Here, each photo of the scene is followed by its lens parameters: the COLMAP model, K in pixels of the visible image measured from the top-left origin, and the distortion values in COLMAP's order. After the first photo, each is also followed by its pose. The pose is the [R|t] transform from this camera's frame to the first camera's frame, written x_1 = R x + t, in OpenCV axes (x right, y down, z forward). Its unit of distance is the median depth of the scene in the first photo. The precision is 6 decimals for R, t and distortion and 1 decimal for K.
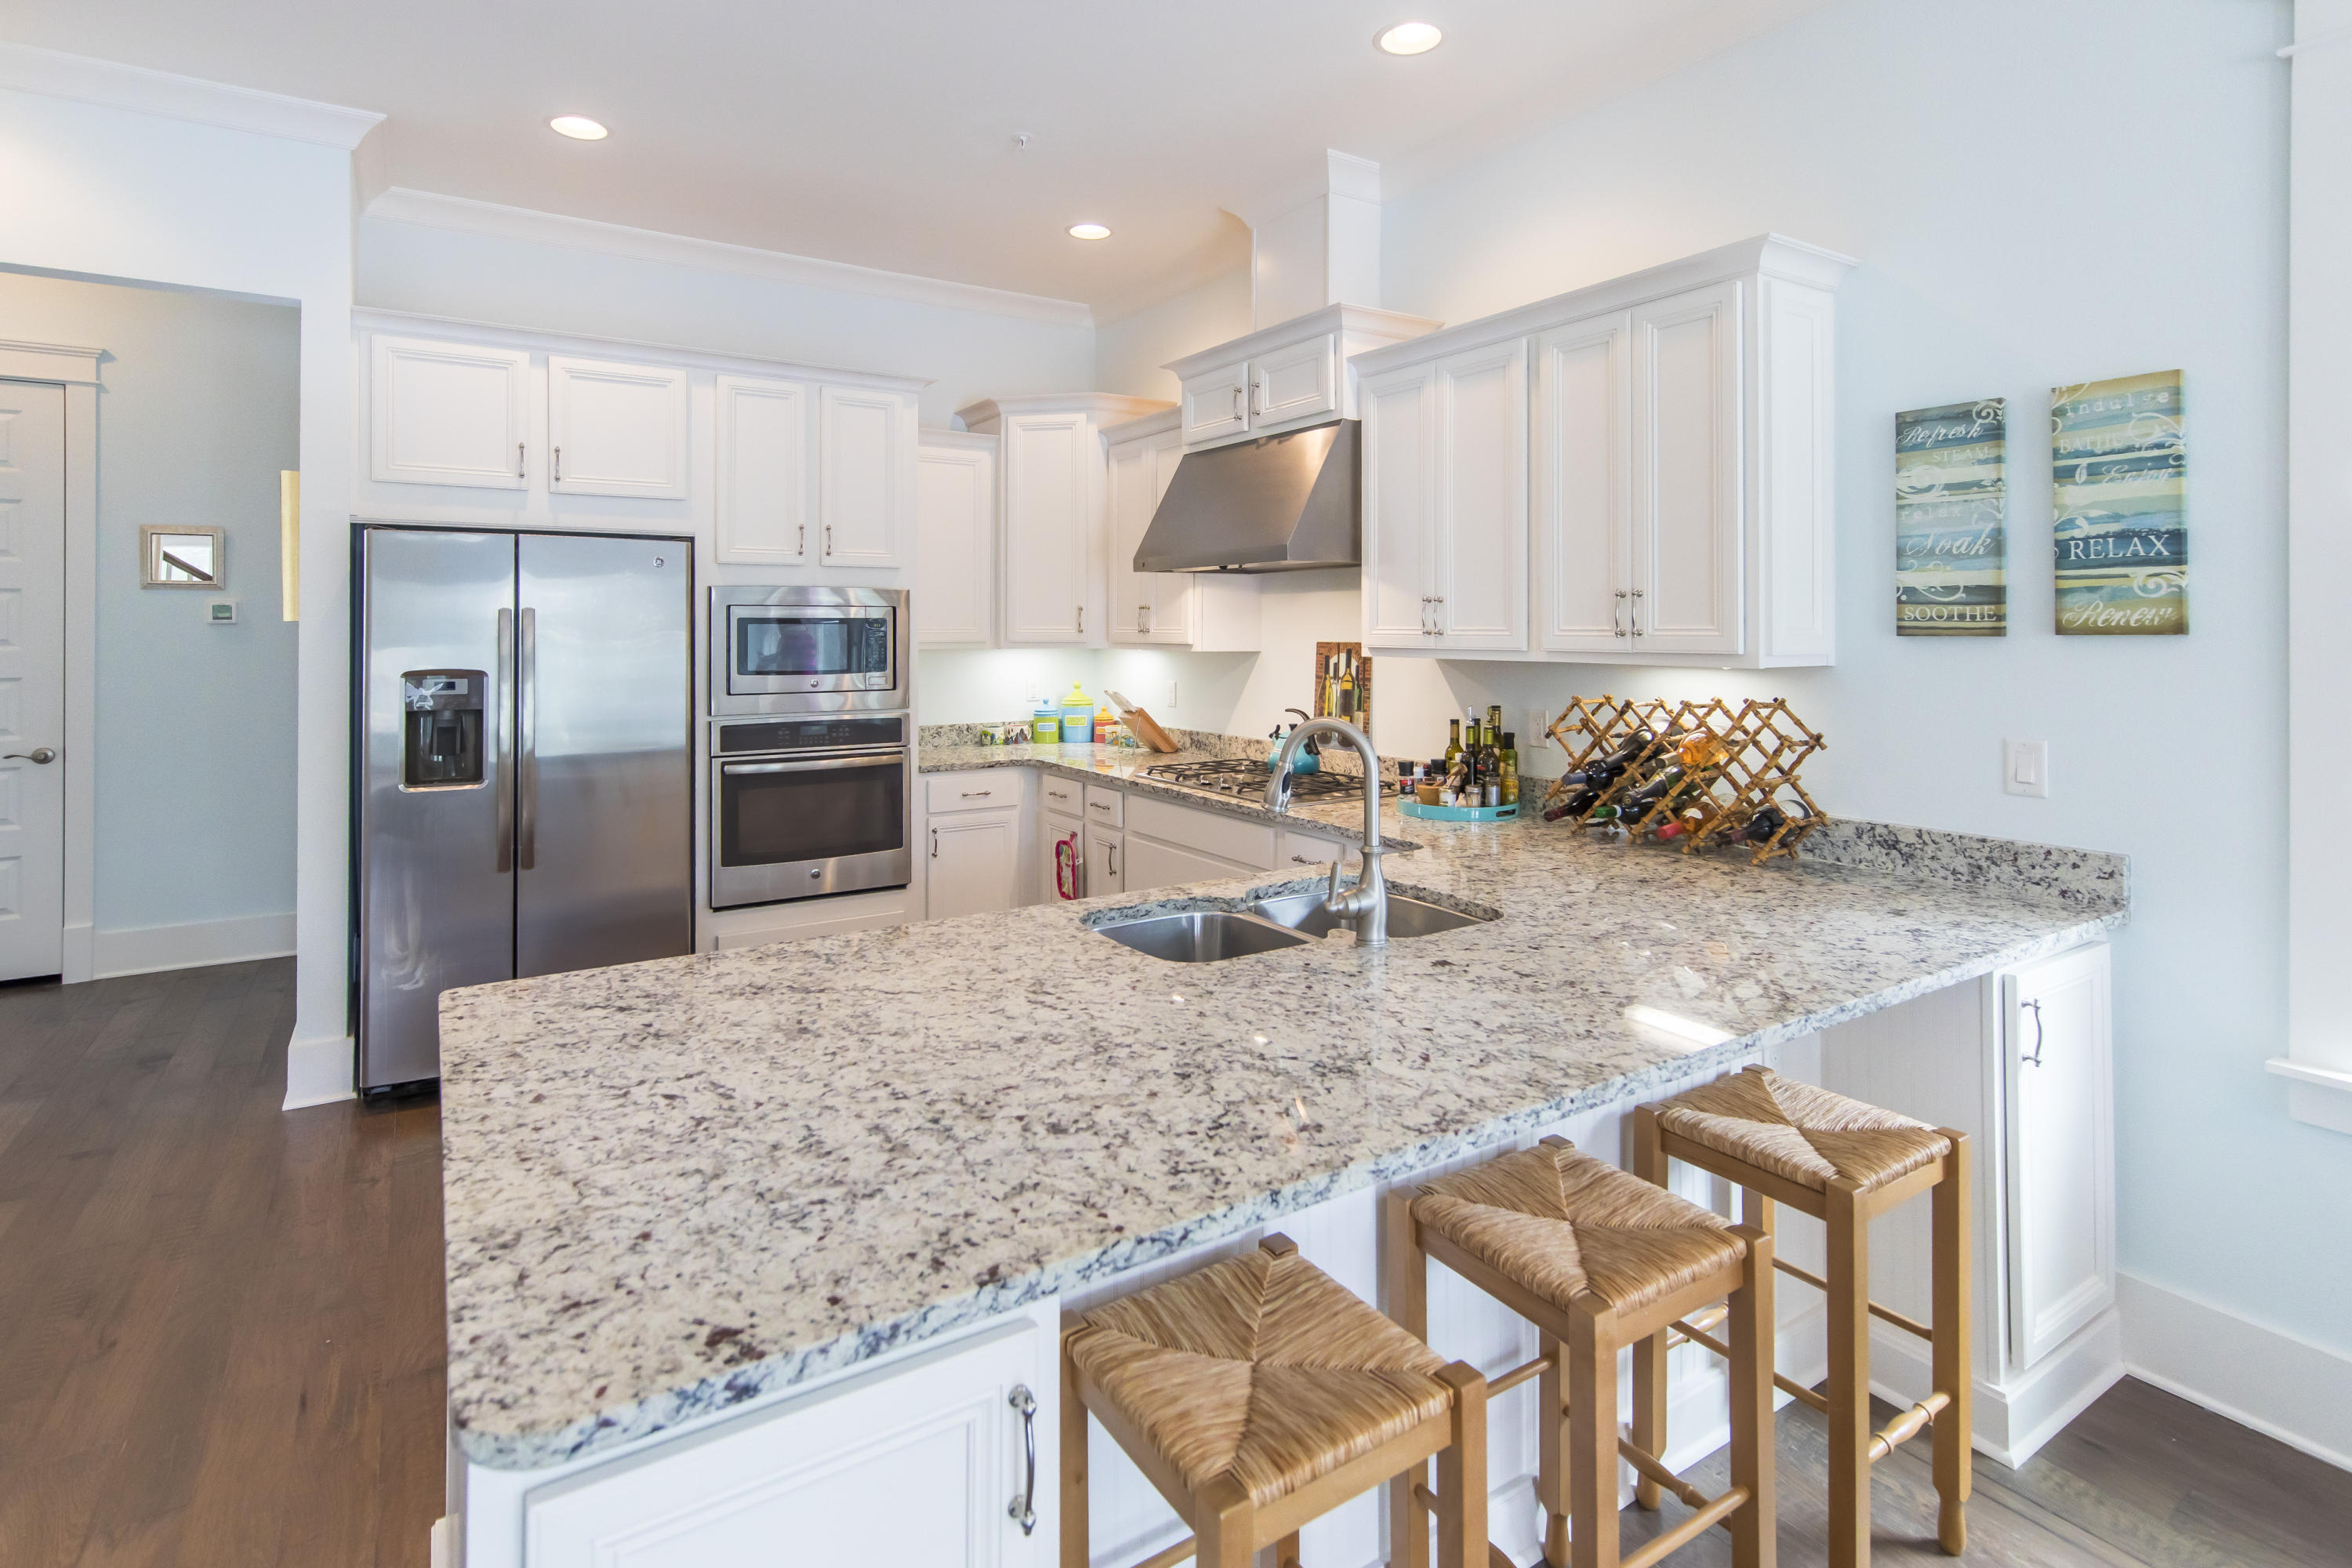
lens RADIAL K [[1144.6, 0, 1186.6], [0, 1144.6, 628.2], [0, 0, 1]] dist [0.002987, 0.000632]
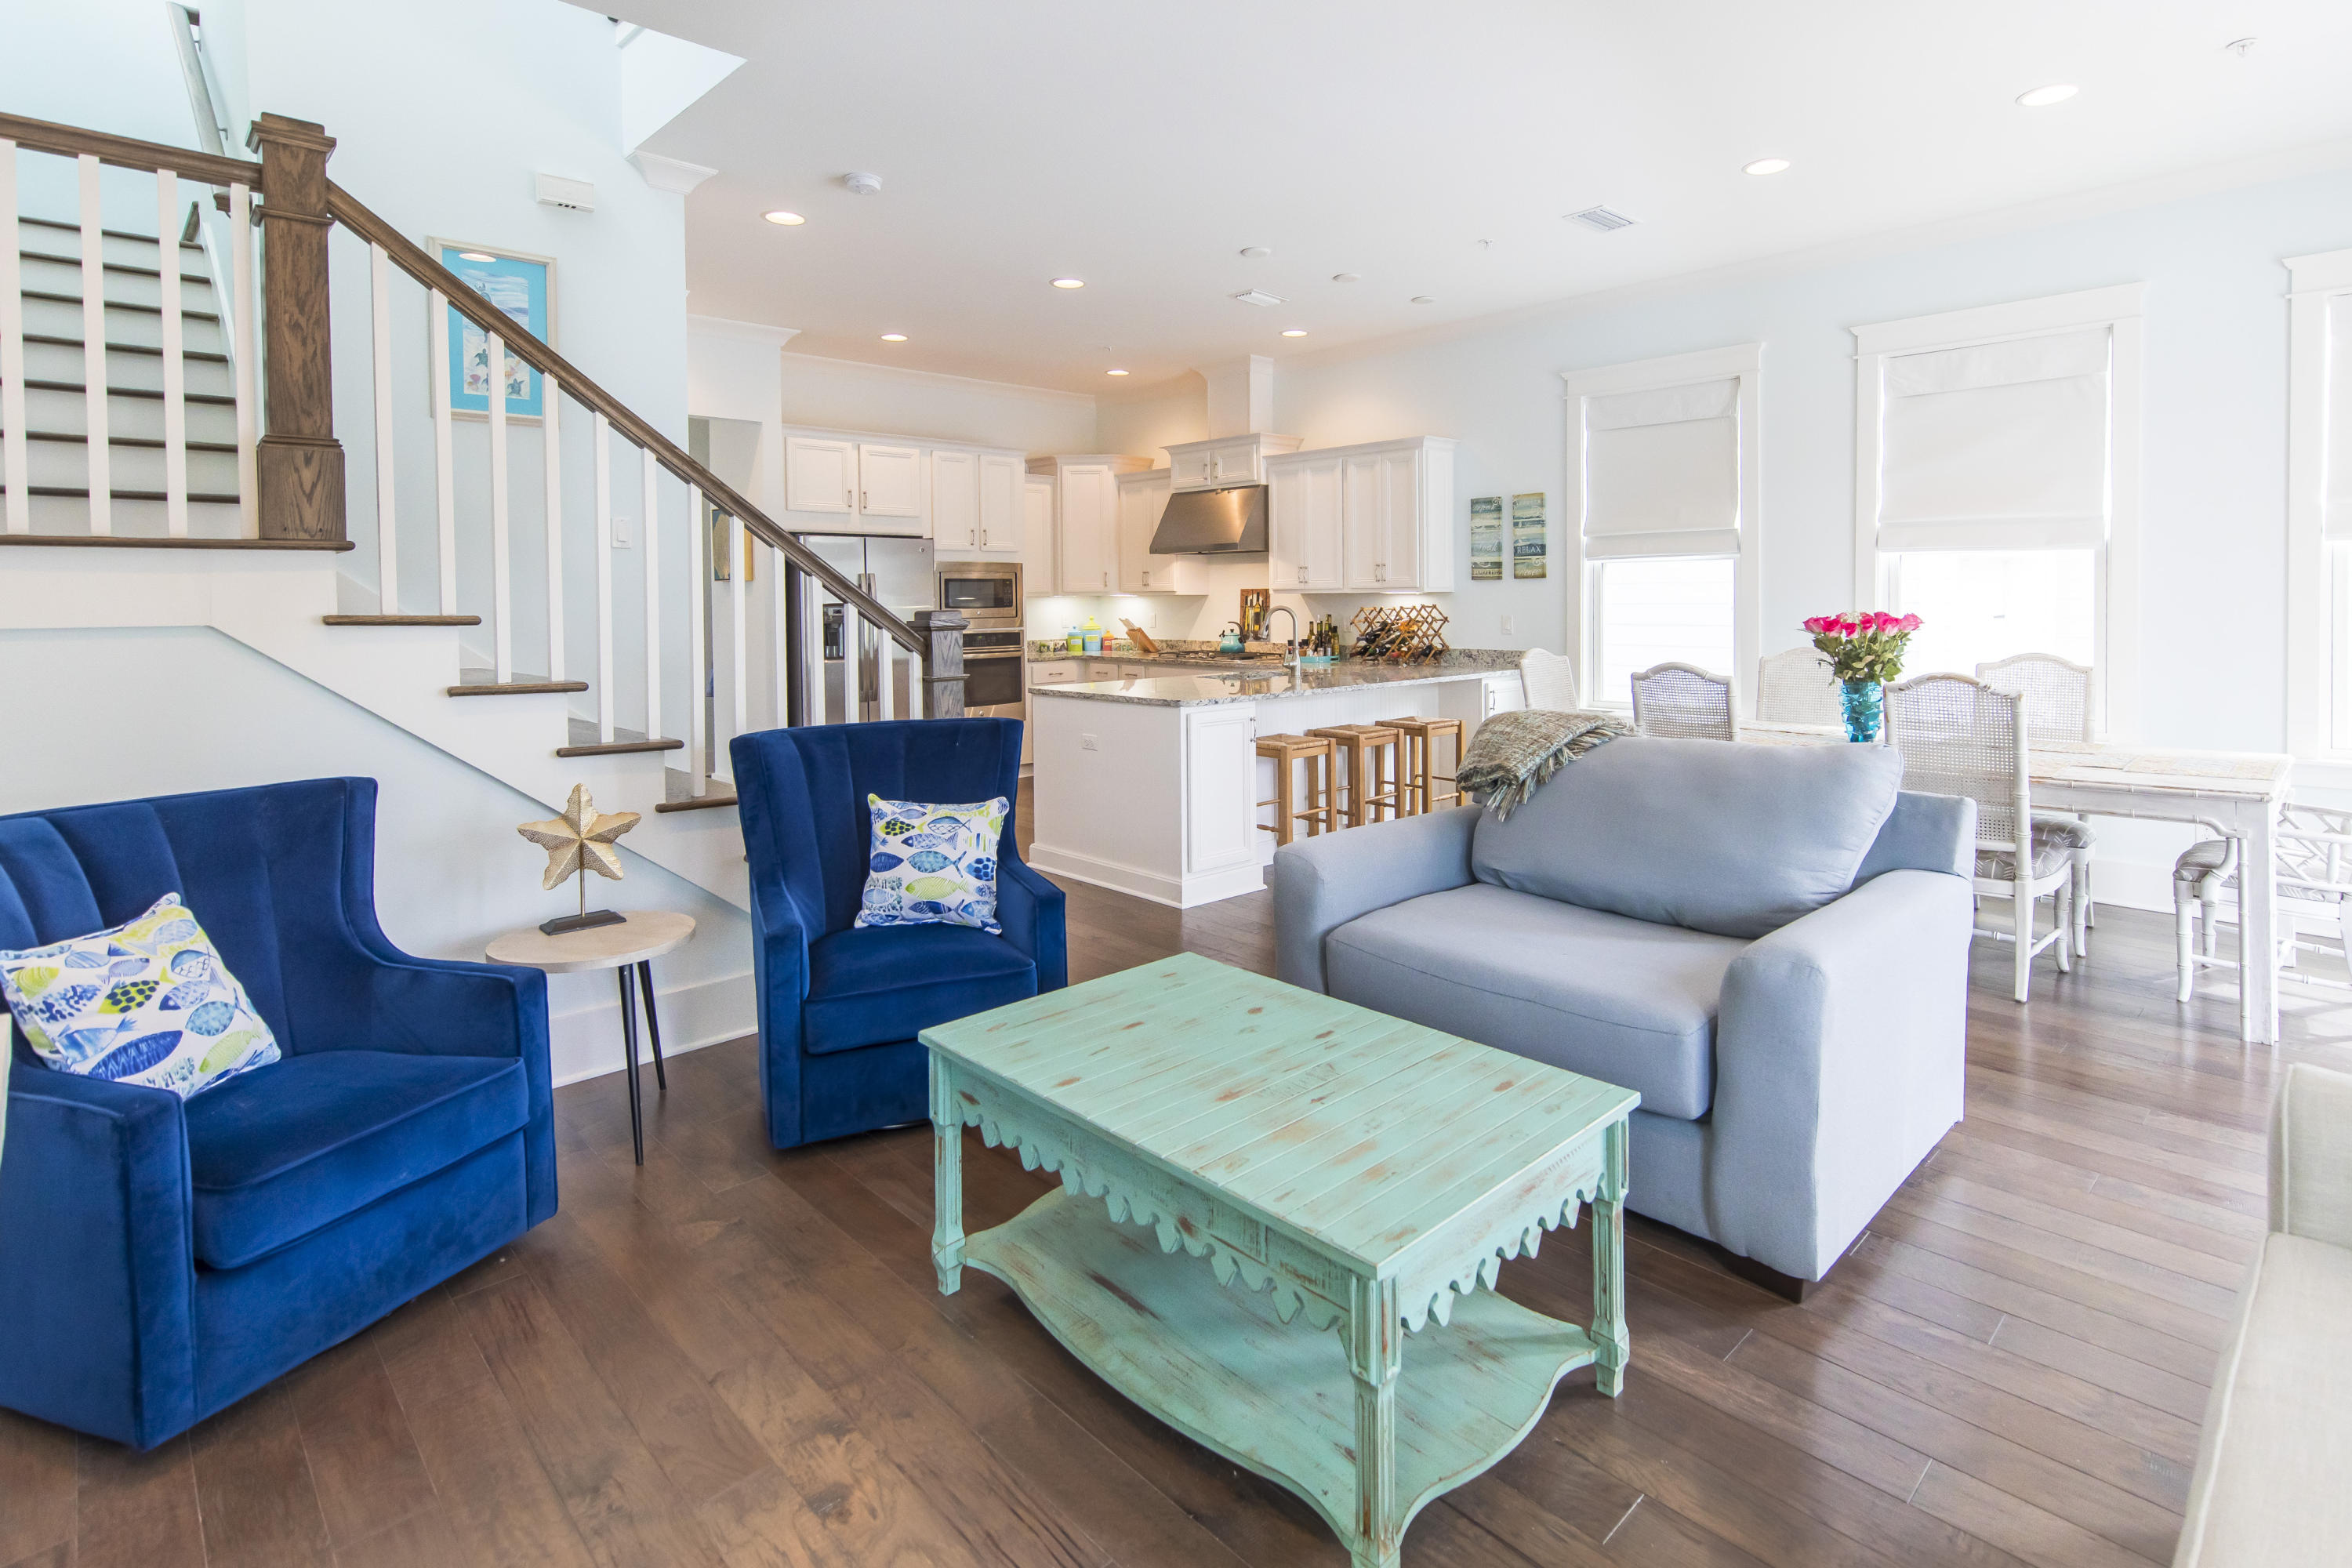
lens RADIAL K [[1158.1, 0, 1249.1], [0, 1158.1, 624.4], [0, 0, 1]] dist [0.009747, 0.000163]
pose [[0.977606, -0.014368, 0.209950, -0.346039], [0.009350, 0.999647, 0.024874, 0.027520], [-0.210233, -0.022354, 0.977396, -1.138988]]
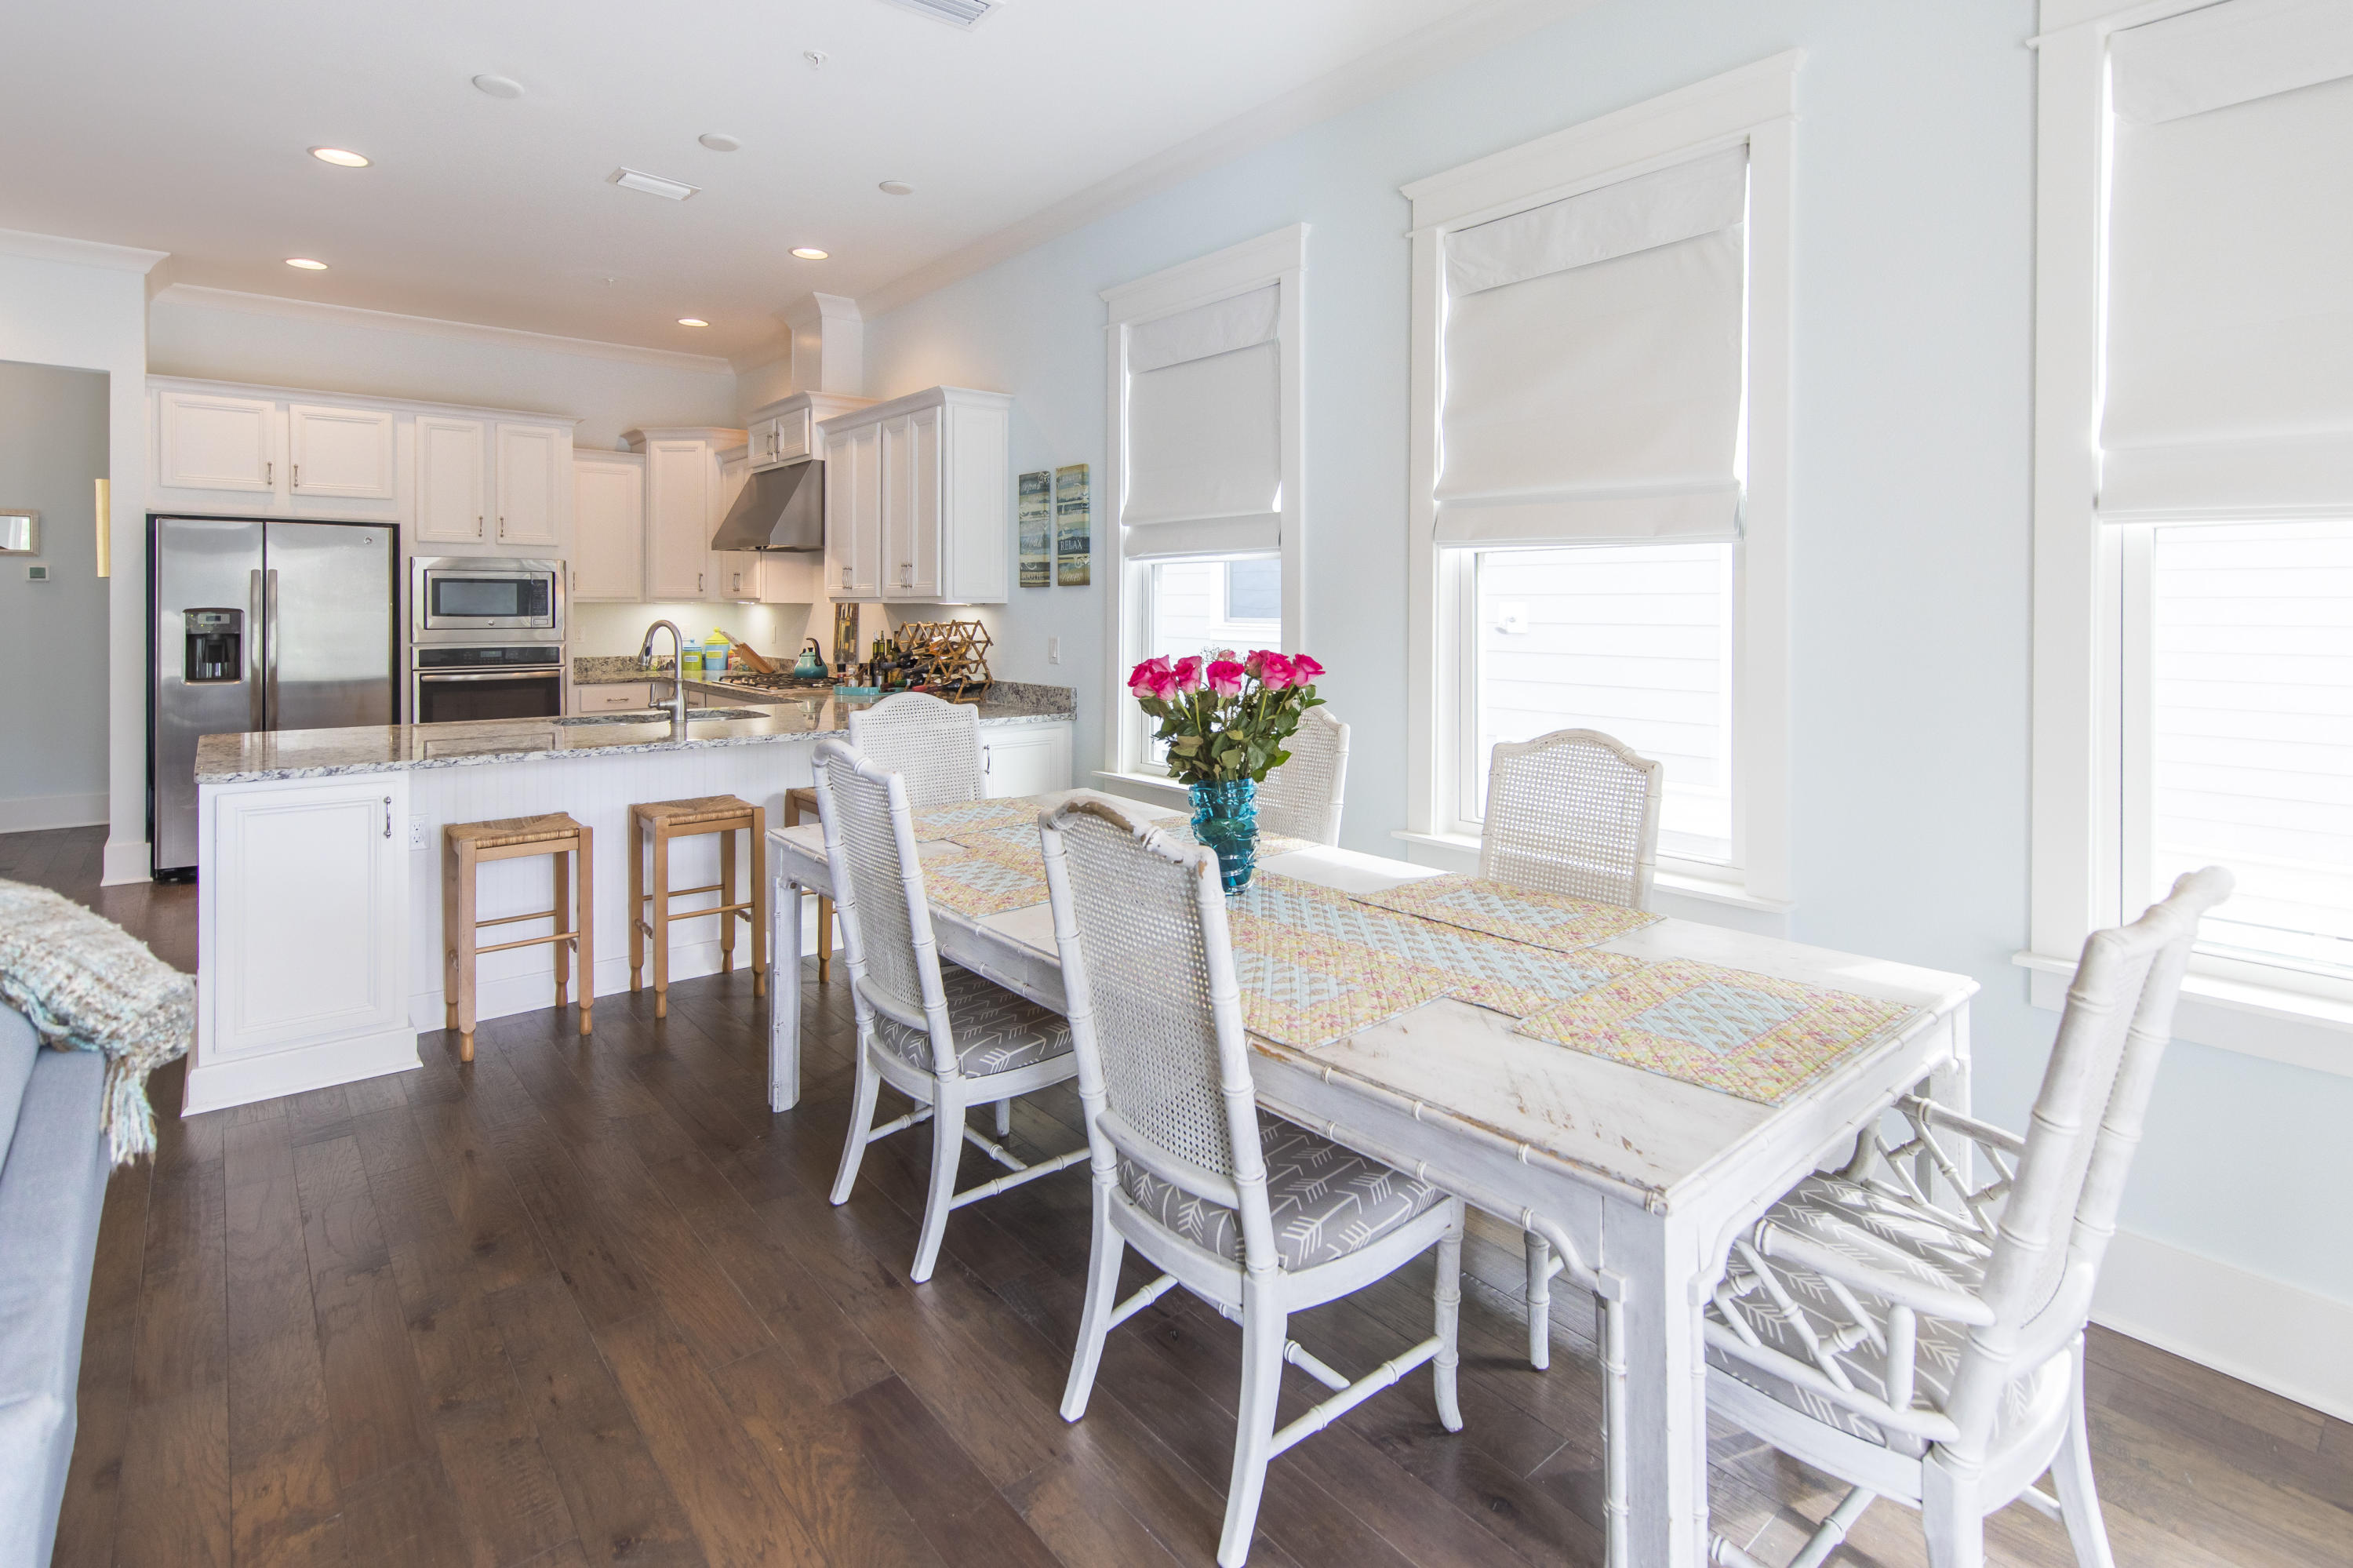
lens RADIAL K [[1130.5, 0, 1216.6], [0, 1130.5, 618.0], [0, 0, 1]] dist [-0.001017, -0.000425]
pose [[0.990374, 0.002337, 0.138394, 0.483333], [-0.003979, 0.999925, 0.011583, 0.025159], [-0.138357, -0.012022, 0.990309, -0.698826]]
